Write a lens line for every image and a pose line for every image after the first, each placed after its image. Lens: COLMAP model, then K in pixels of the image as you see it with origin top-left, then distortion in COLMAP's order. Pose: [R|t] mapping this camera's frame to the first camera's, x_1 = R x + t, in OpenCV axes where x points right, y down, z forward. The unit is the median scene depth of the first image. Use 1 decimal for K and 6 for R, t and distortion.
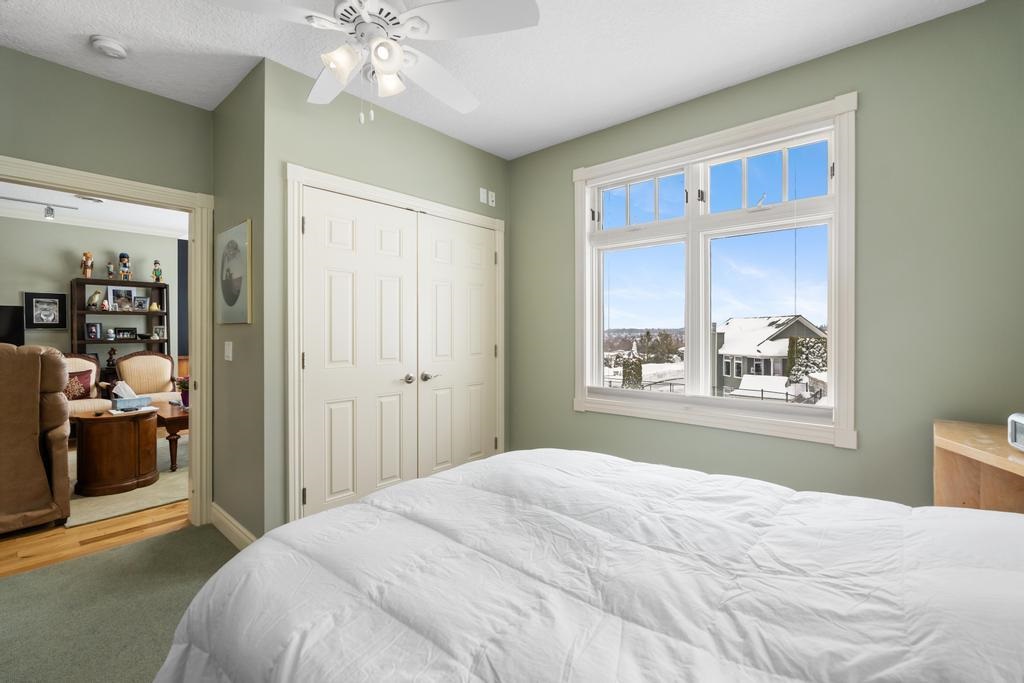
lens RADIAL K [[456.3, 0, 509.9], [0, 456.3, 334.2], [0, 0, 1]] dist [-0.008049, 0.002083]
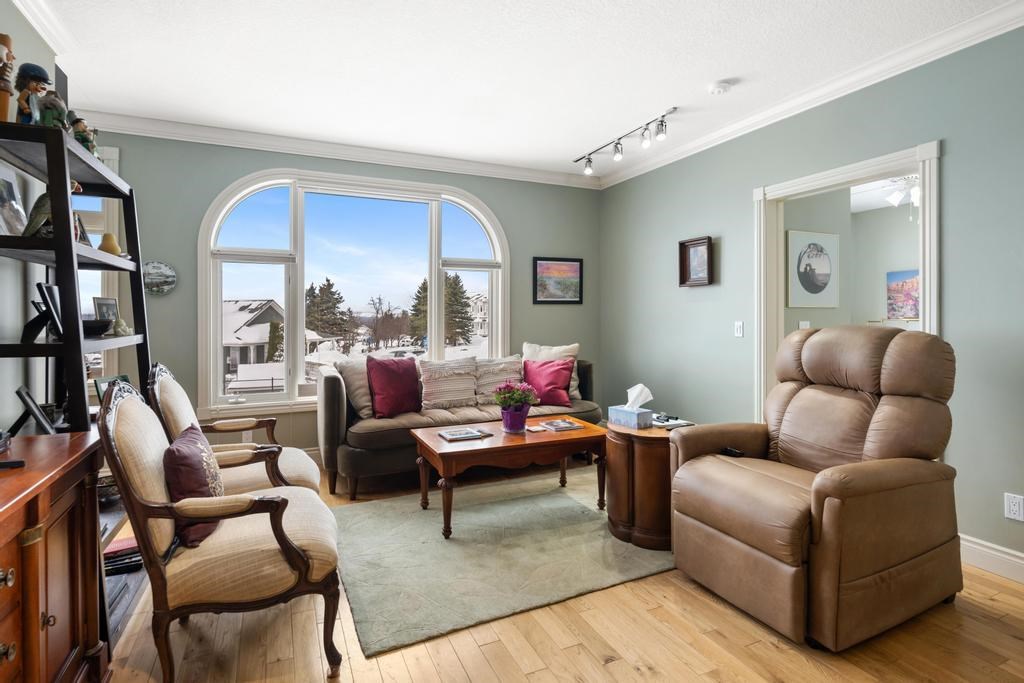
lens RADIAL K [[510.5, 0, 511.1], [0, 510.5, 322.1], [0, 0, 1]] dist [-0.004685, -0.000197]
pose [[0.396963, -0.012484, 0.917750, -1.050954], [0.009098, 0.999912, 0.009667, -0.000652], [-0.917790, 0.004512, 0.397041, 0.561129]]
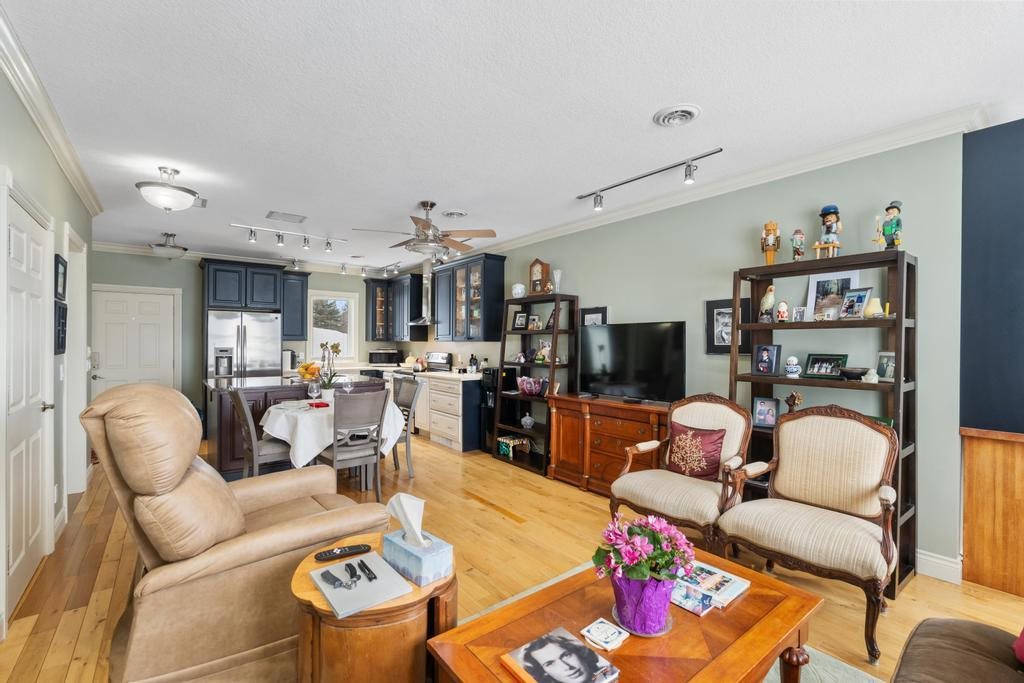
lens RADIAL K [[456.3, 0, 517.1], [0, 456.3, 345.6], [0, 0, 1]] dist [-0.008049, 0.002083]
pose [[-0.182968, 0.004250, -0.983110, -0.291296], [-0.015543, 0.999853, 0.007215, -0.021911], [0.982996, 0.016600, -0.182875, 0.757028]]
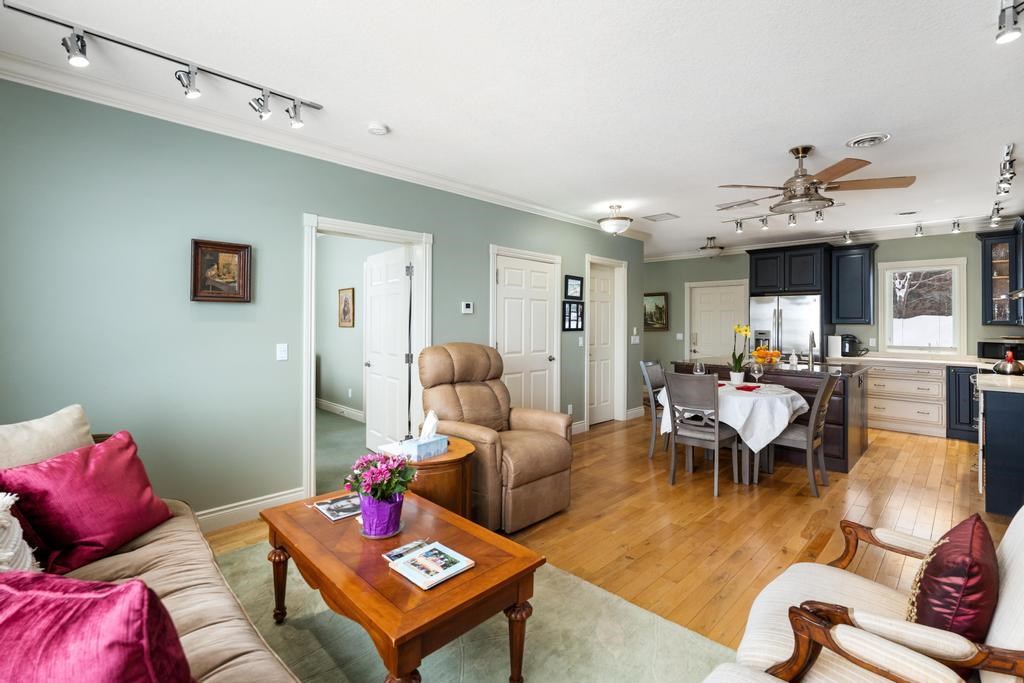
lens RADIAL K [[456.3, 0, 493.9], [0, 456.3, 318.3], [0, 0, 1]] dist [-0.008049, 0.002083]
pose [[-0.995415, -0.007495, 0.095361, -0.647428], [-0.007484, 0.999972, 0.000467, -0.024970], [-0.095361, -0.000249, -0.995443, 1.091088]]
